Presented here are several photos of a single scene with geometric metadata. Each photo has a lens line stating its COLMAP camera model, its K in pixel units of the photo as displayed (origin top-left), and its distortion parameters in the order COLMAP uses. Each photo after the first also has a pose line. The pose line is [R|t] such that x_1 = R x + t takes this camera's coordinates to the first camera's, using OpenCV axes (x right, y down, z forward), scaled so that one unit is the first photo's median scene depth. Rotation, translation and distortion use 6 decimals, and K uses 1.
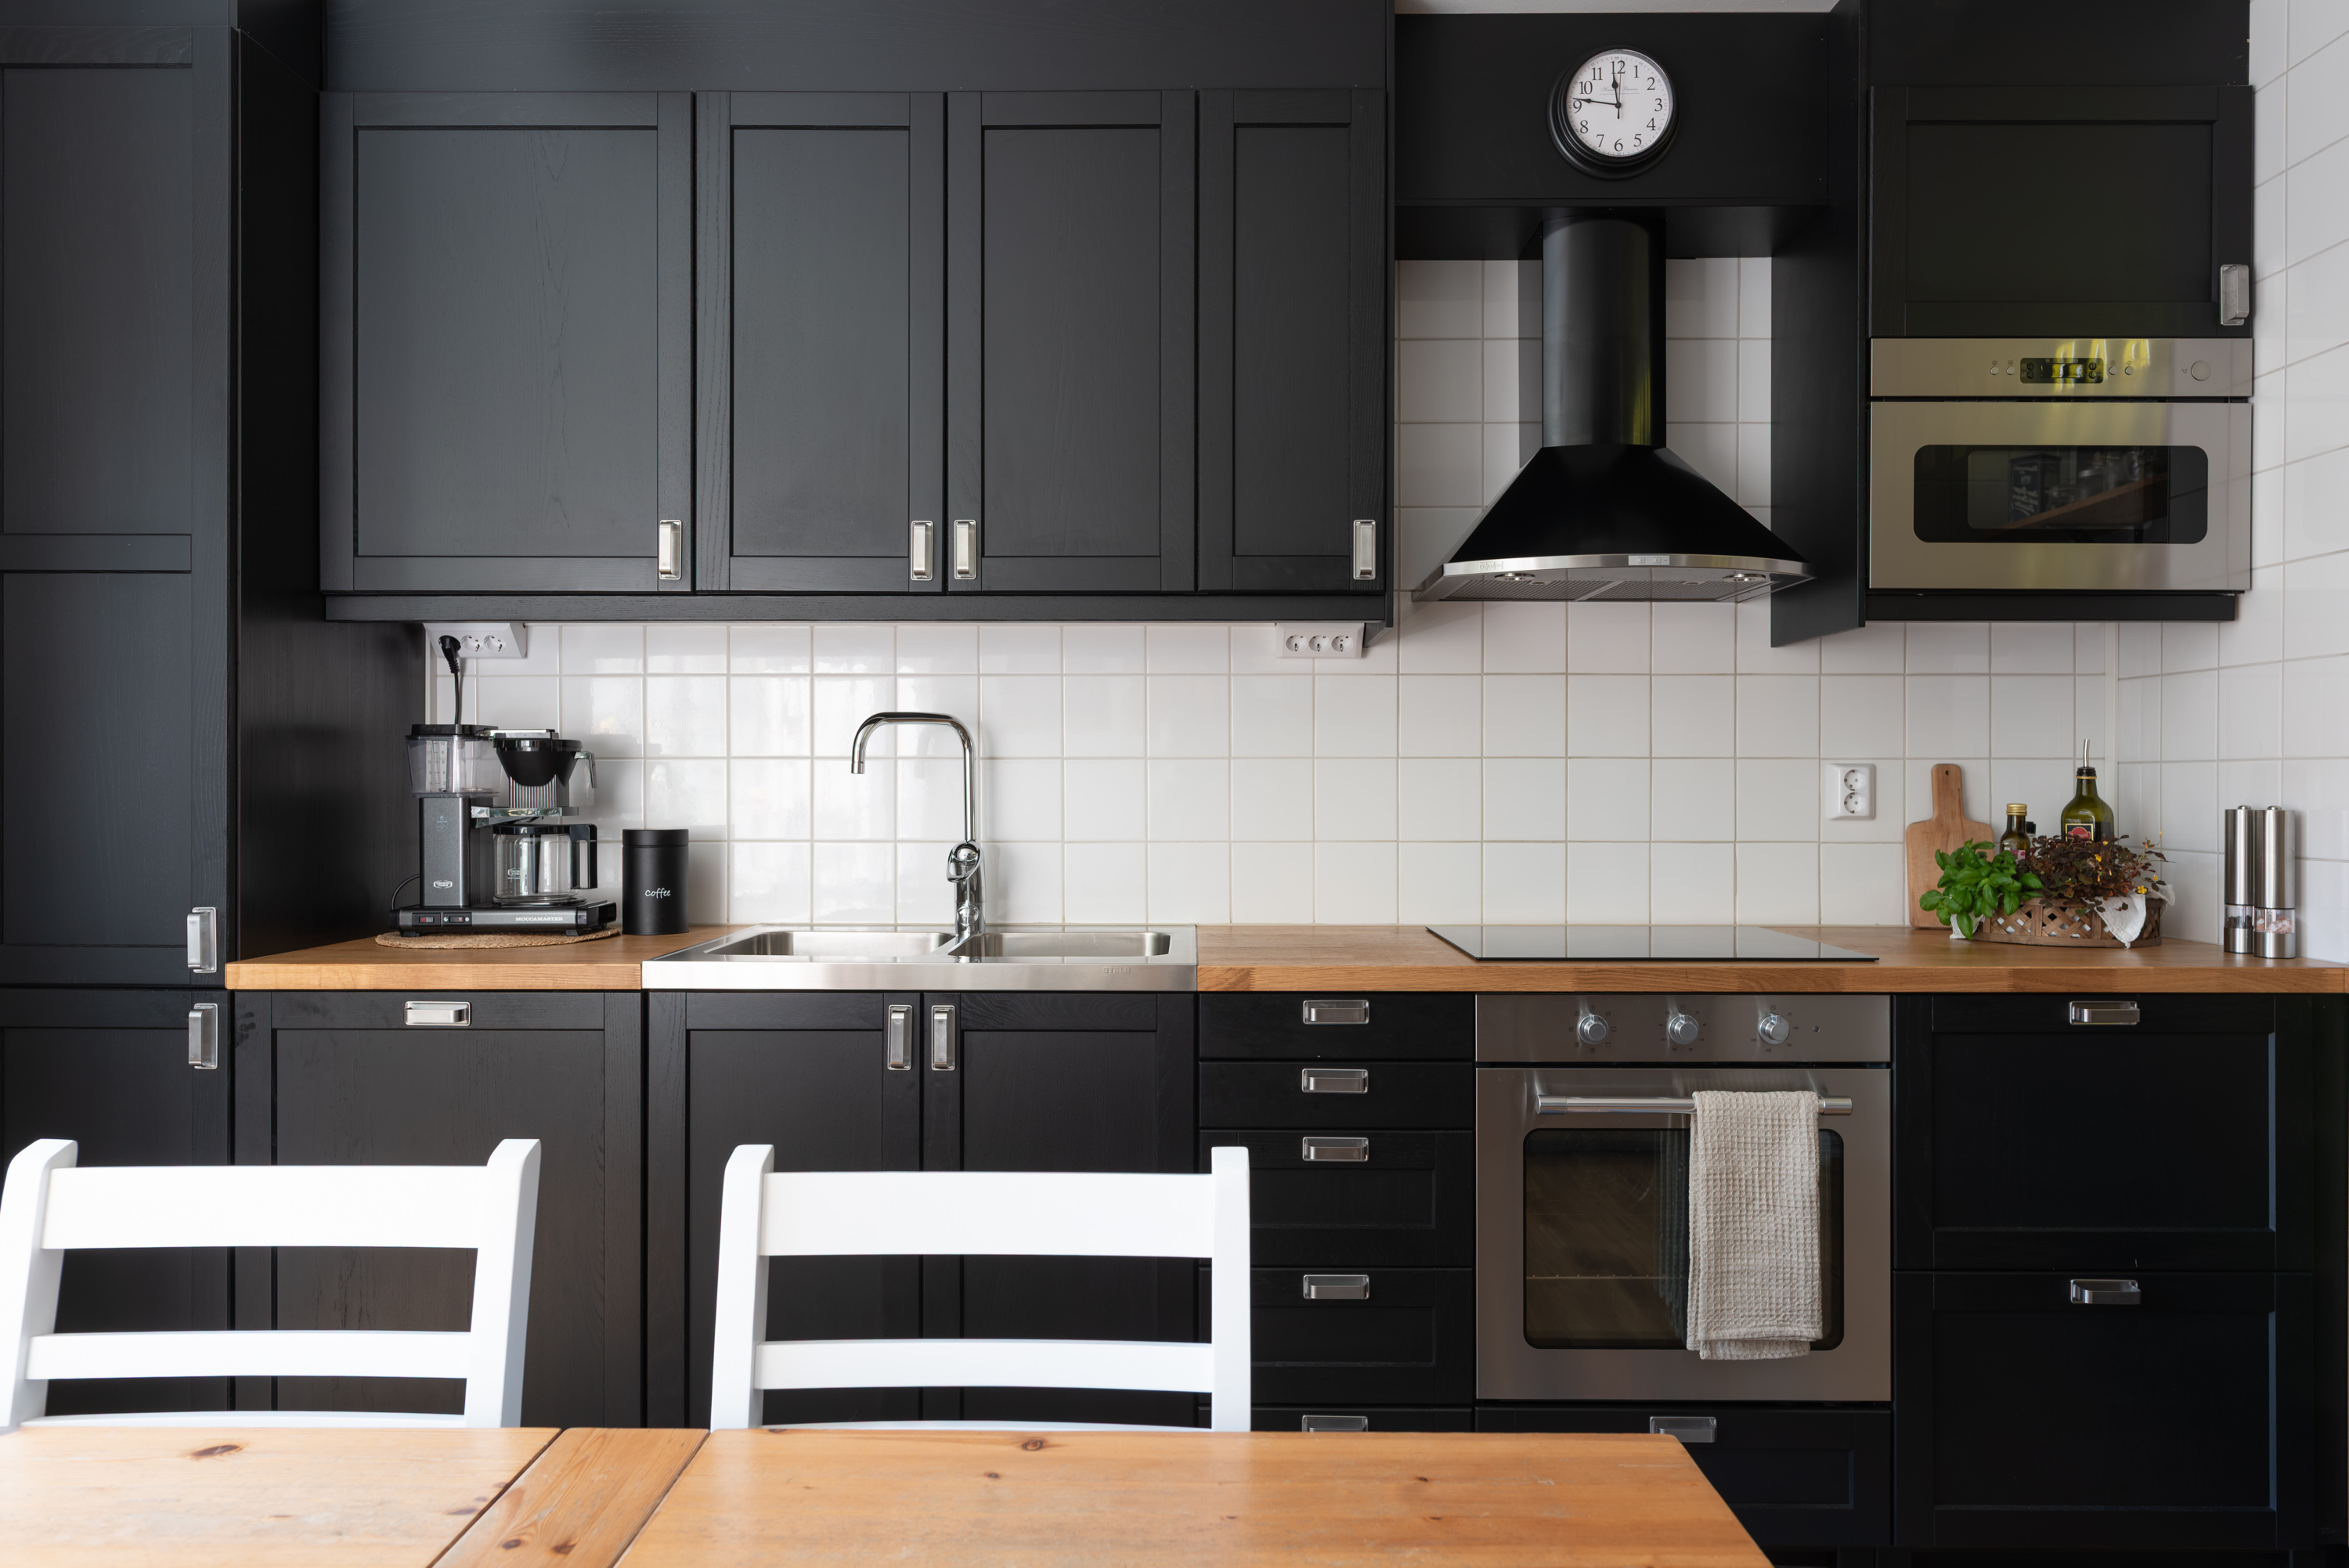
lens RADIAL K [[1613.3, 0, 1169.7], [0, 1613.3, 774.6], [0, 0, 1]] dist [0.007305, -0.003020]
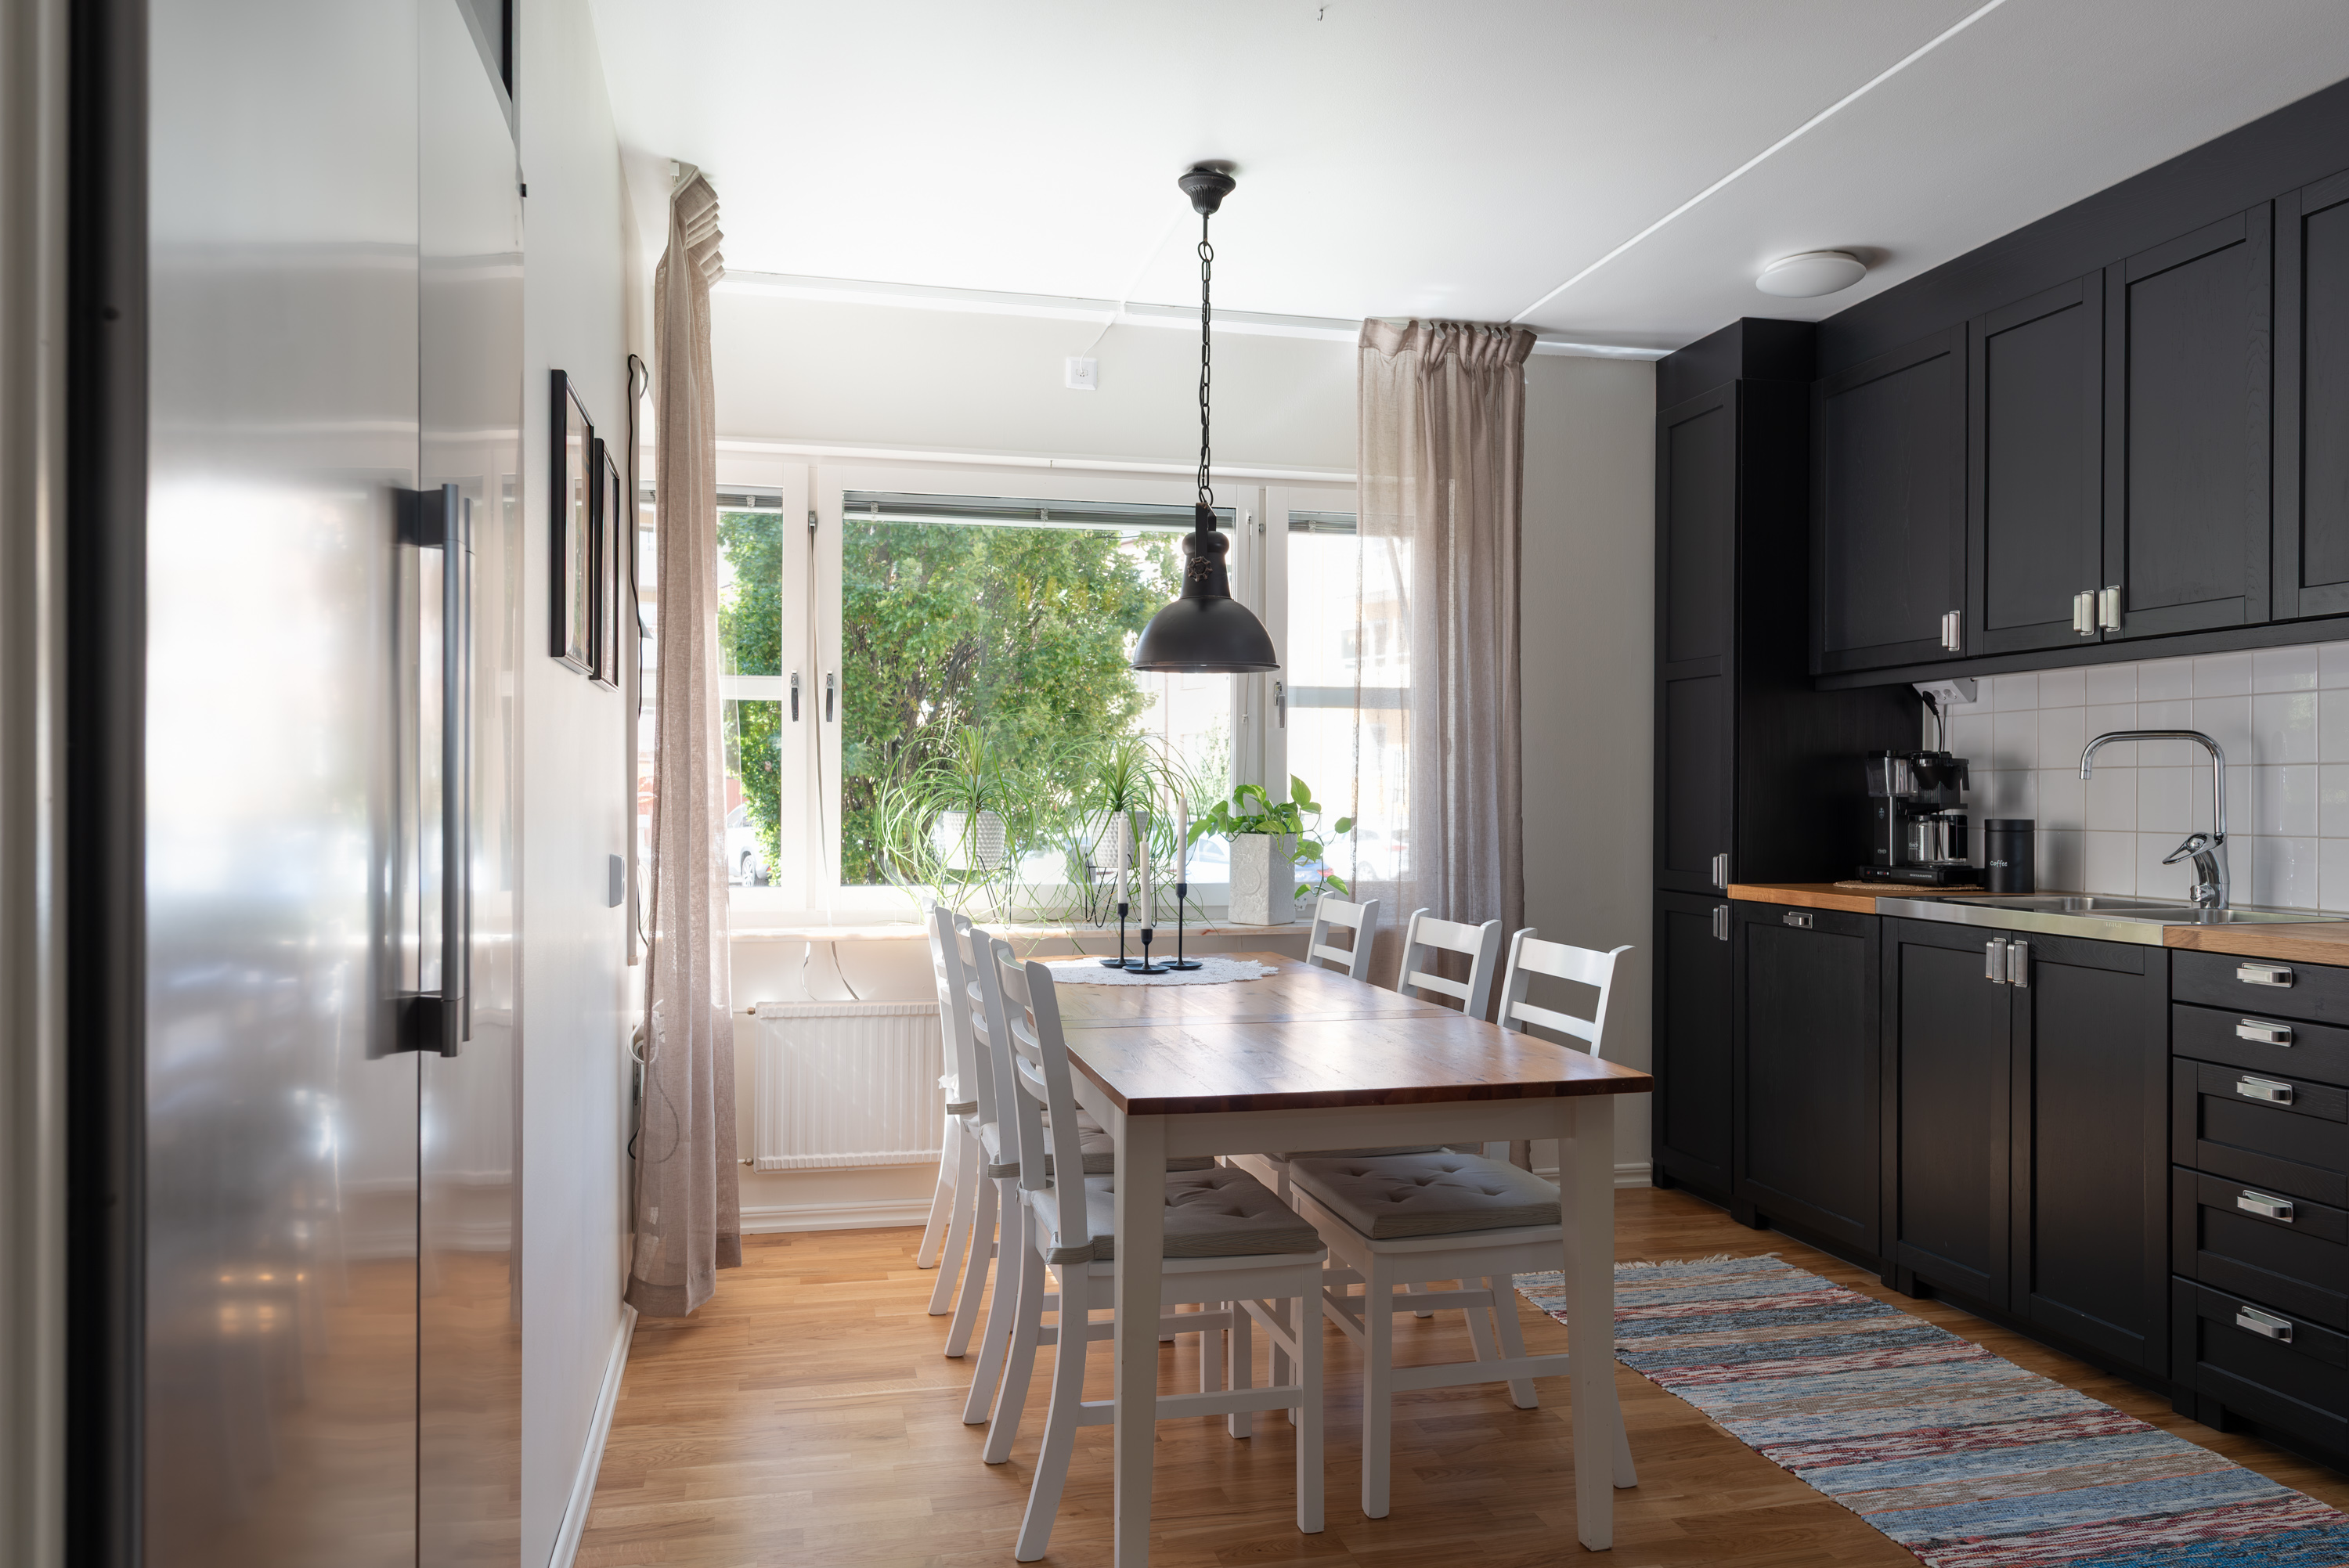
lens RADIAL K [[1613.3, 0, 1169.7], [0, 1613.3, 774.6], [0, 0, 1]] dist [0.007305, -0.003020]
pose [[0.243617, -0.014957, -0.969756, 0.963368], [0.006183, 0.999885, -0.013868, 0.010395], [0.969852, -0.002617, 0.243681, -0.076373]]
